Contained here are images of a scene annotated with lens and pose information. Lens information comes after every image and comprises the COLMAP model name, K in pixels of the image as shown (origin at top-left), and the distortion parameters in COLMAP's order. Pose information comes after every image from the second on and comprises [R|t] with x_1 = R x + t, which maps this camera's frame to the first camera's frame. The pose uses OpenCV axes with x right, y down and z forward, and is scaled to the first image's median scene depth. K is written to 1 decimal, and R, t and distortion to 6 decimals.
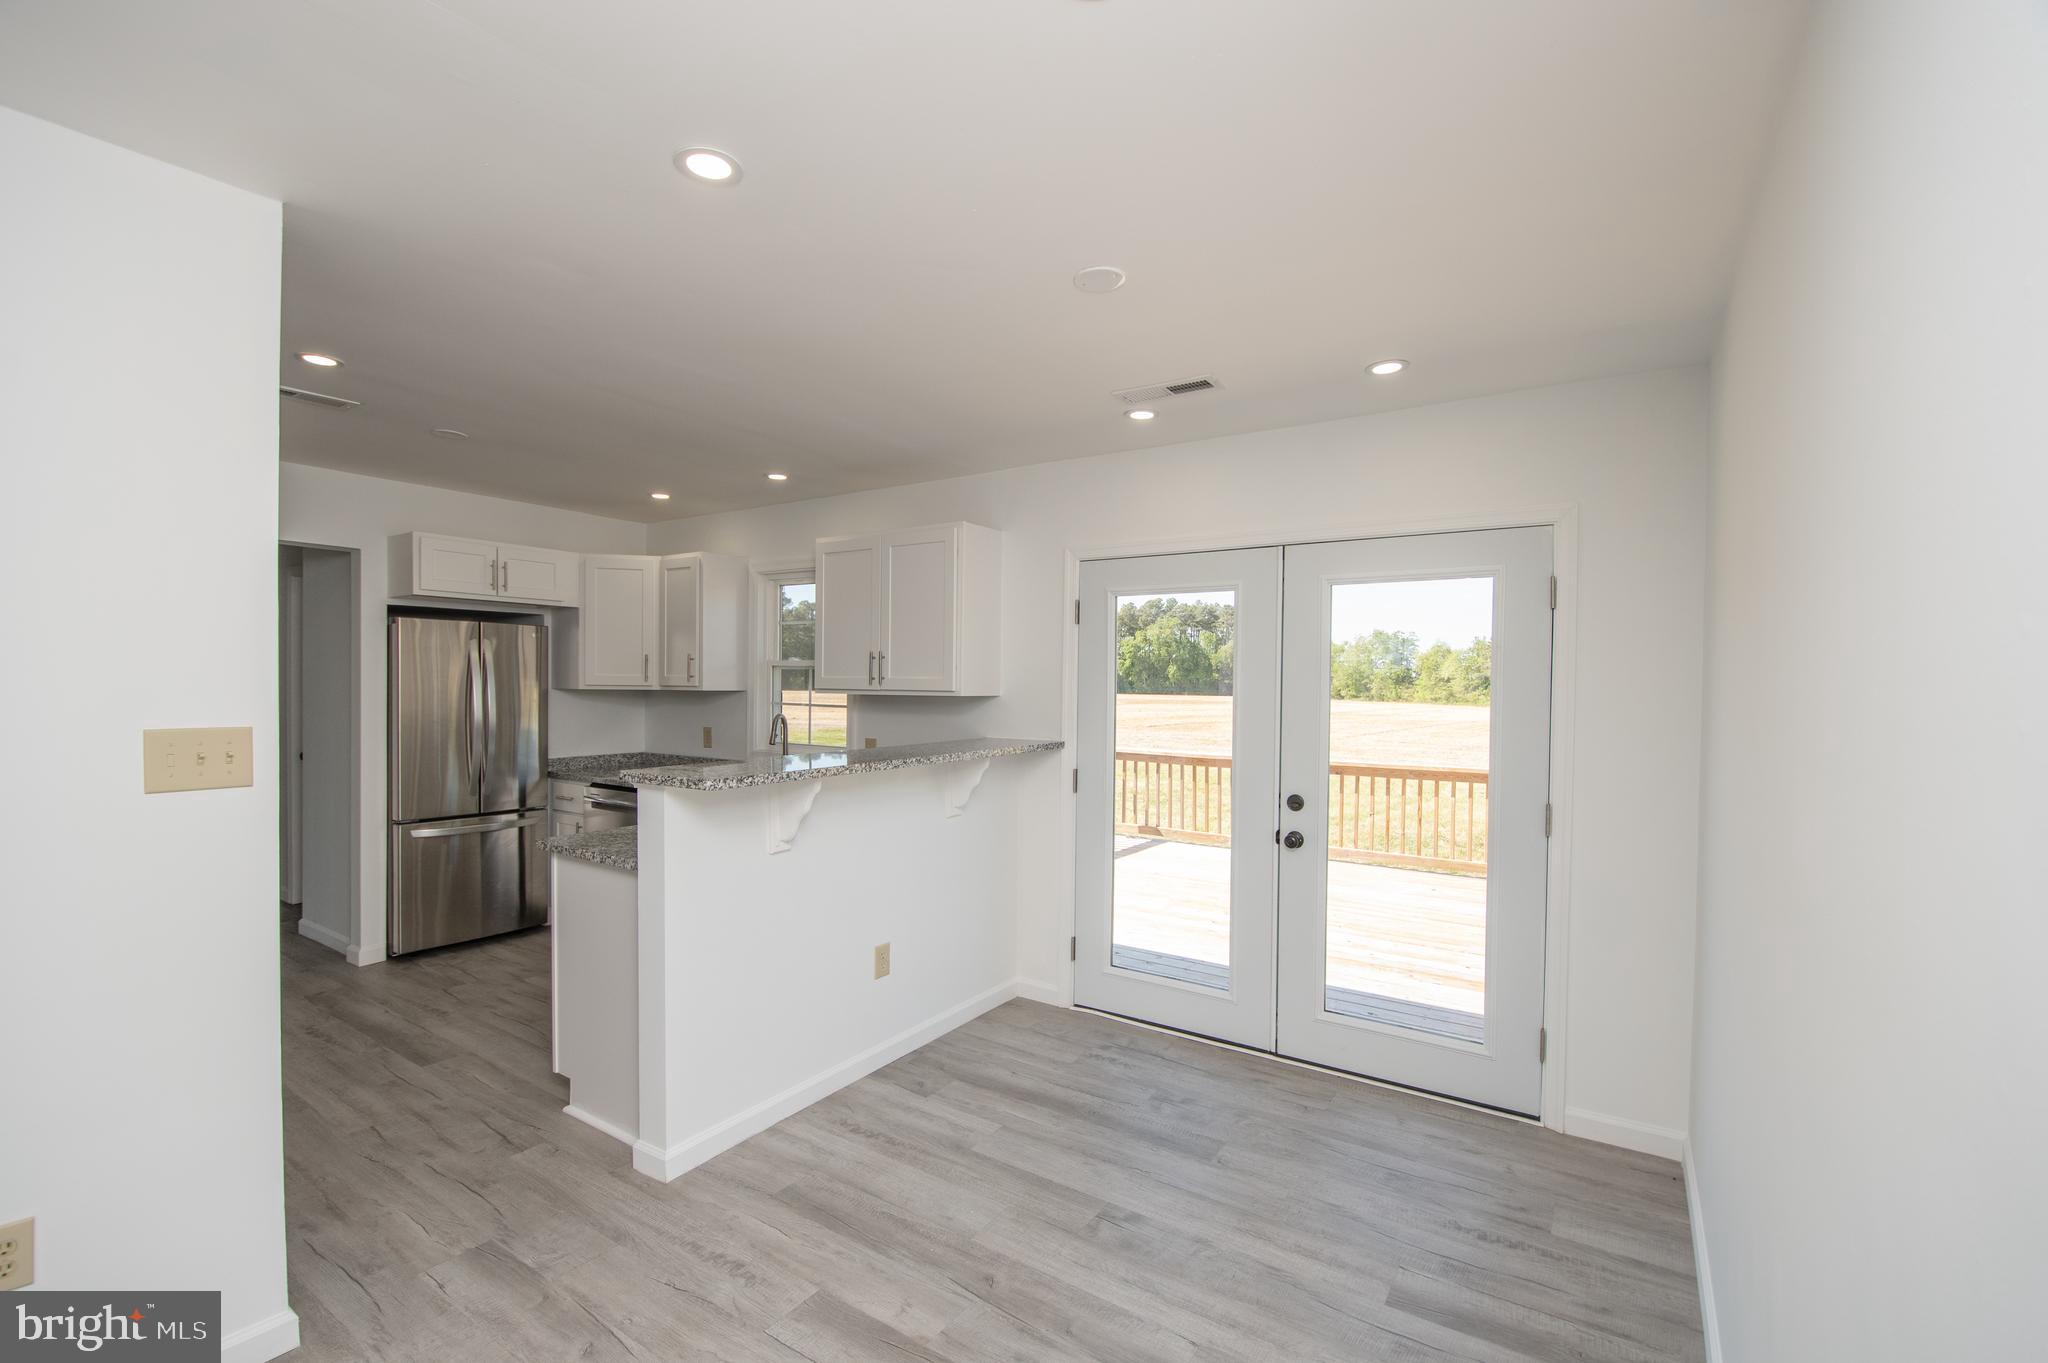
lens RADIAL K [[894.2, 0, 1029.5], [0, 894.2, 685.9], [0, 0, 1]] dist [-0.003122, -0.009424]
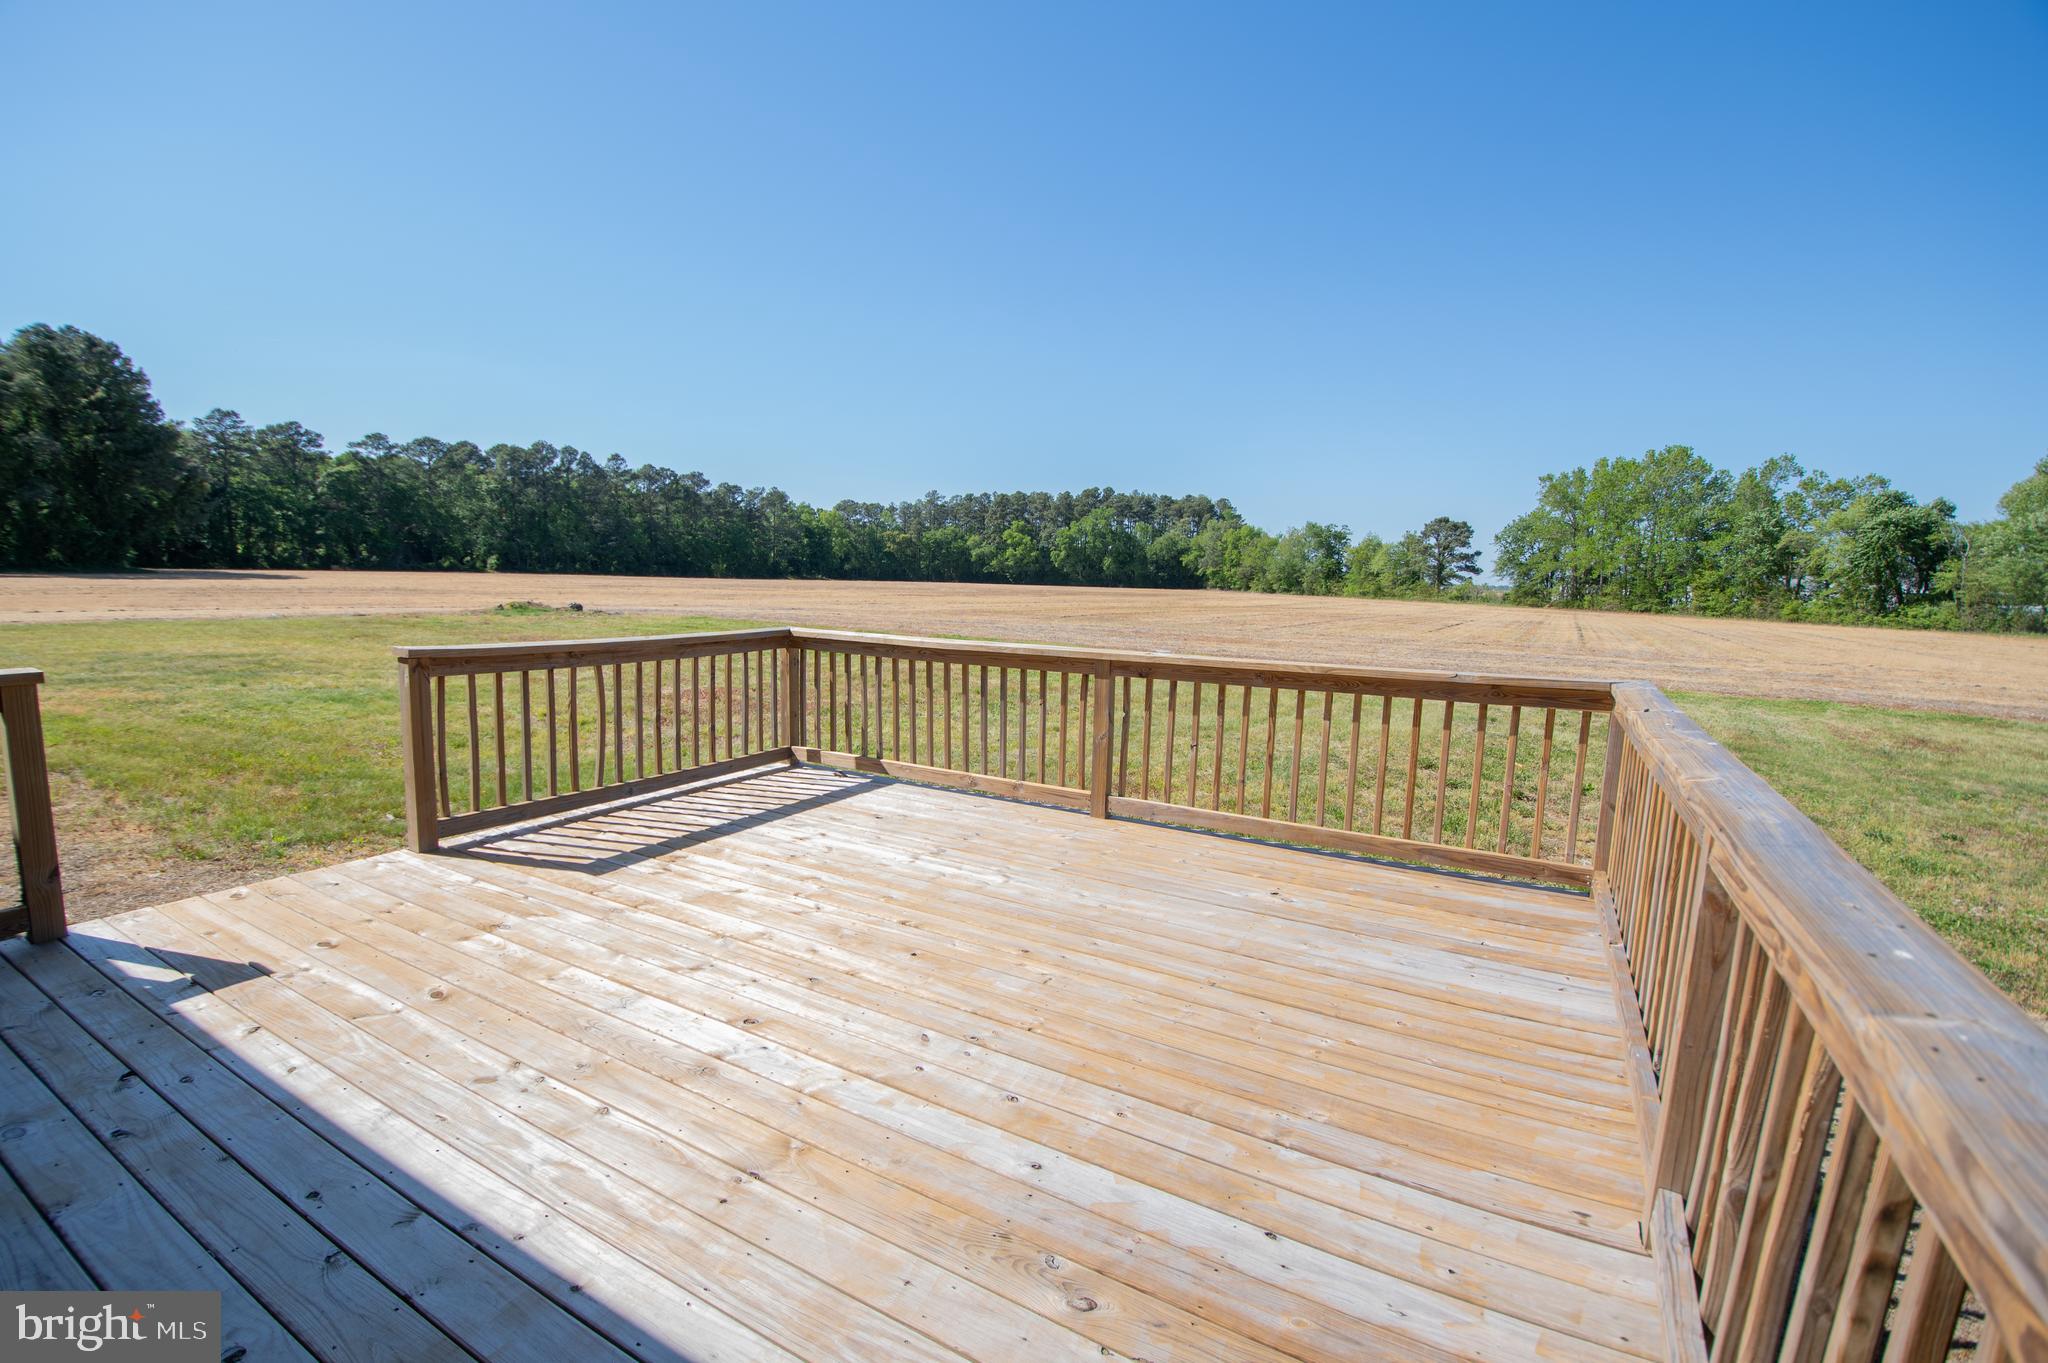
lens RADIAL K [[894.2, 0, 1027.3], [0, 894.2, 691.9], [0, 0, 1]] dist [-0.003122, -0.009424]
pose [[0.997718, 0.001300, 0.067513, 0.406864], [-0.009852, 0.991919, 0.126488, 0.061575], [-0.066803, -0.126865, 0.989668, 0.752138]]
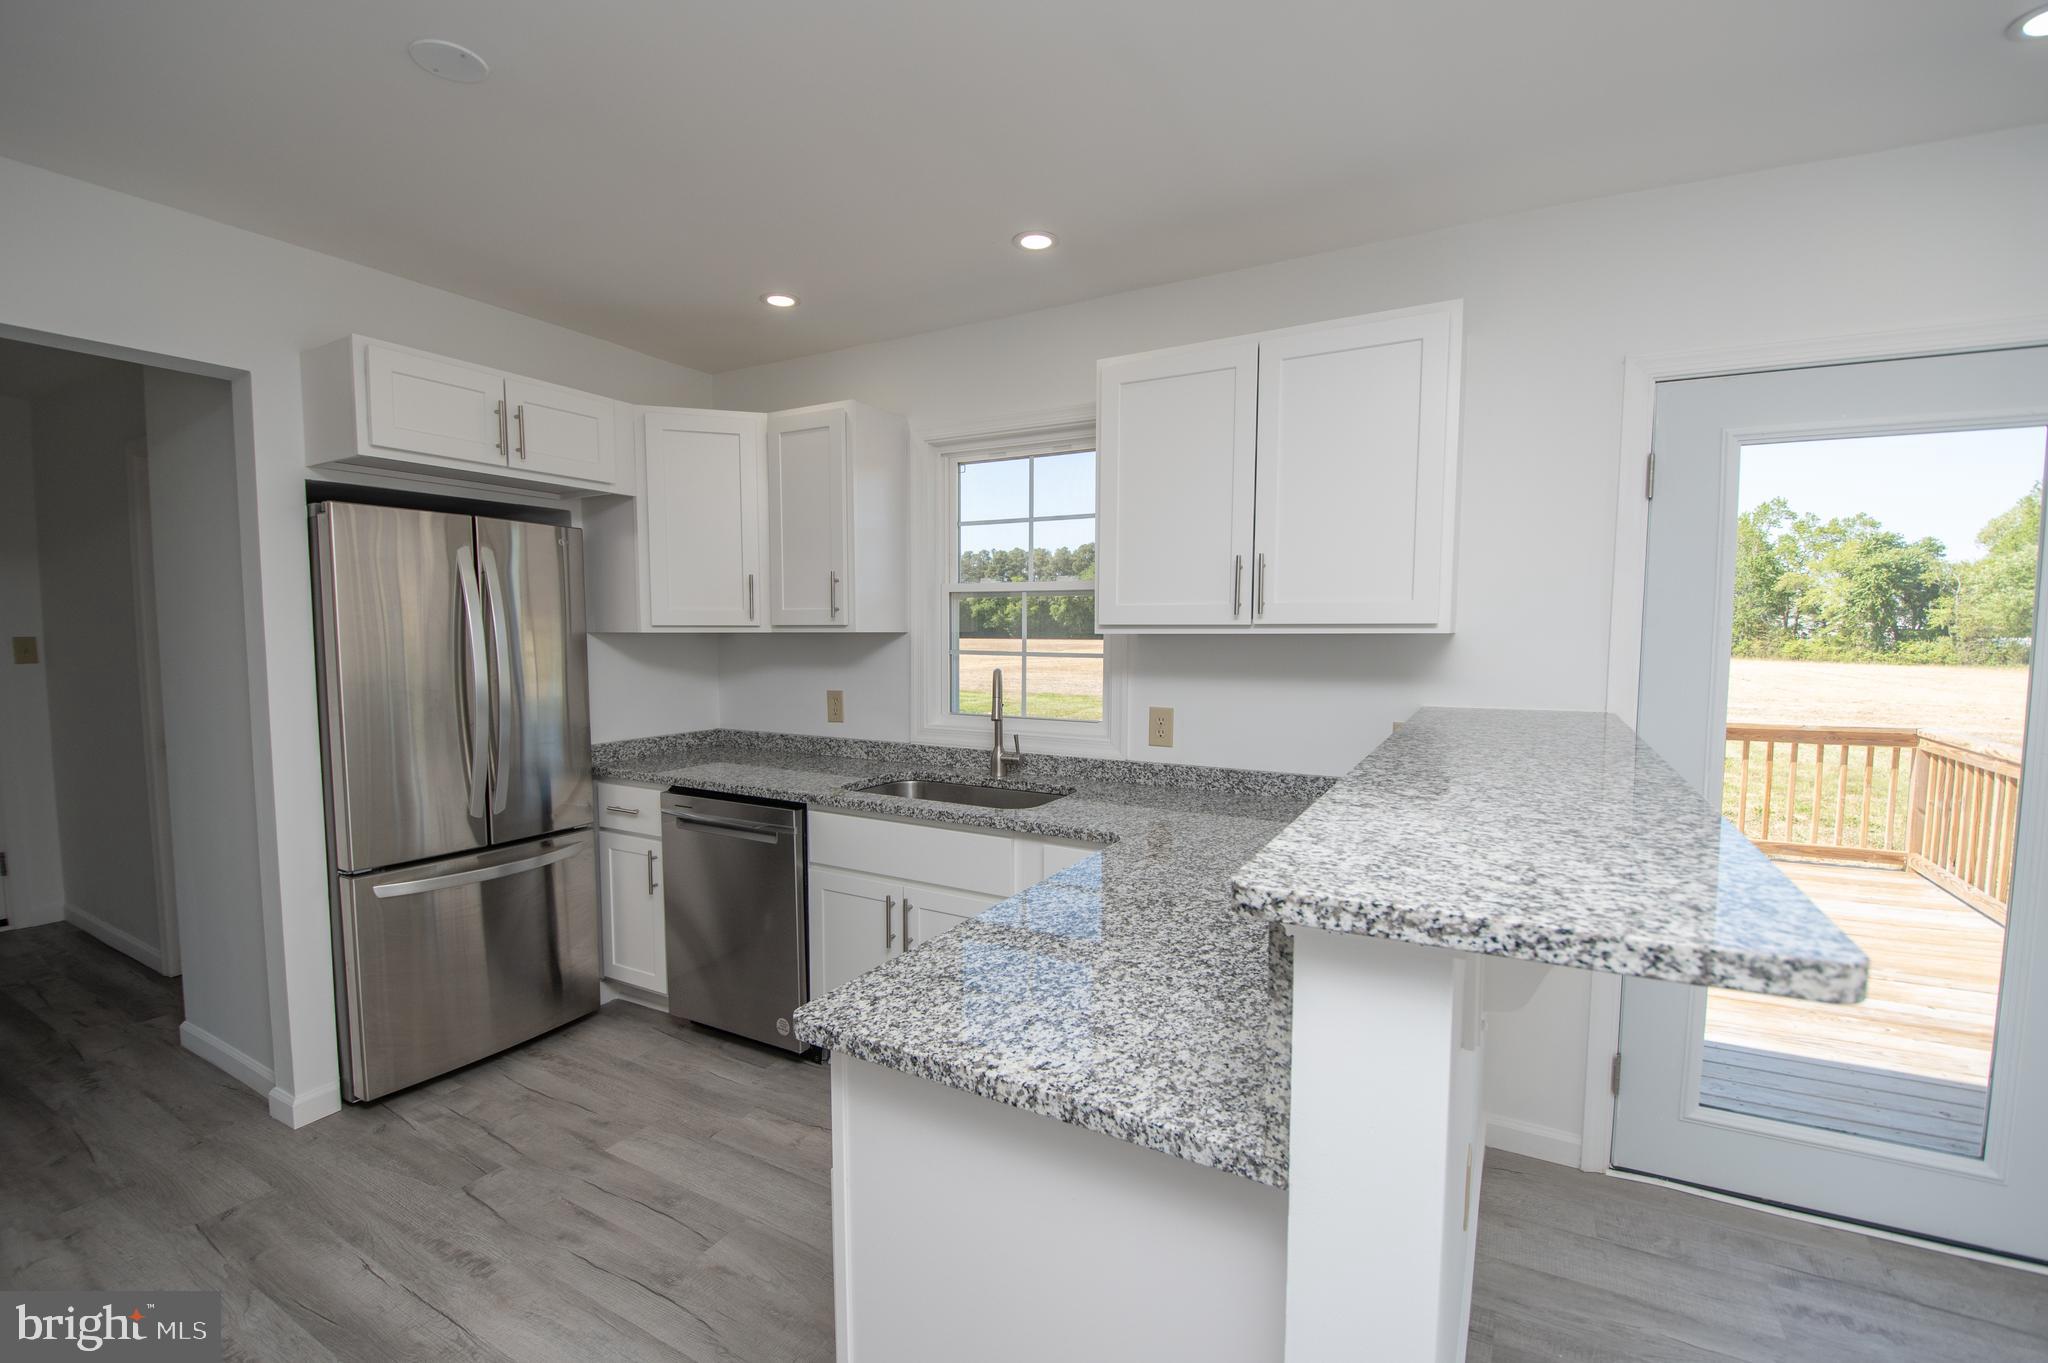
lens RADIAL K [[894.2, 0, 1025.7], [0, 894.2, 688.9], [0, 0, 1]] dist [-0.003122, -0.009424]
pose [[0.997255, -0.015643, 0.072370, -0.314186], [0.011027, 0.997905, 0.063742, 0.006429], [-0.073215, -0.062769, 0.995339, 0.407474]]
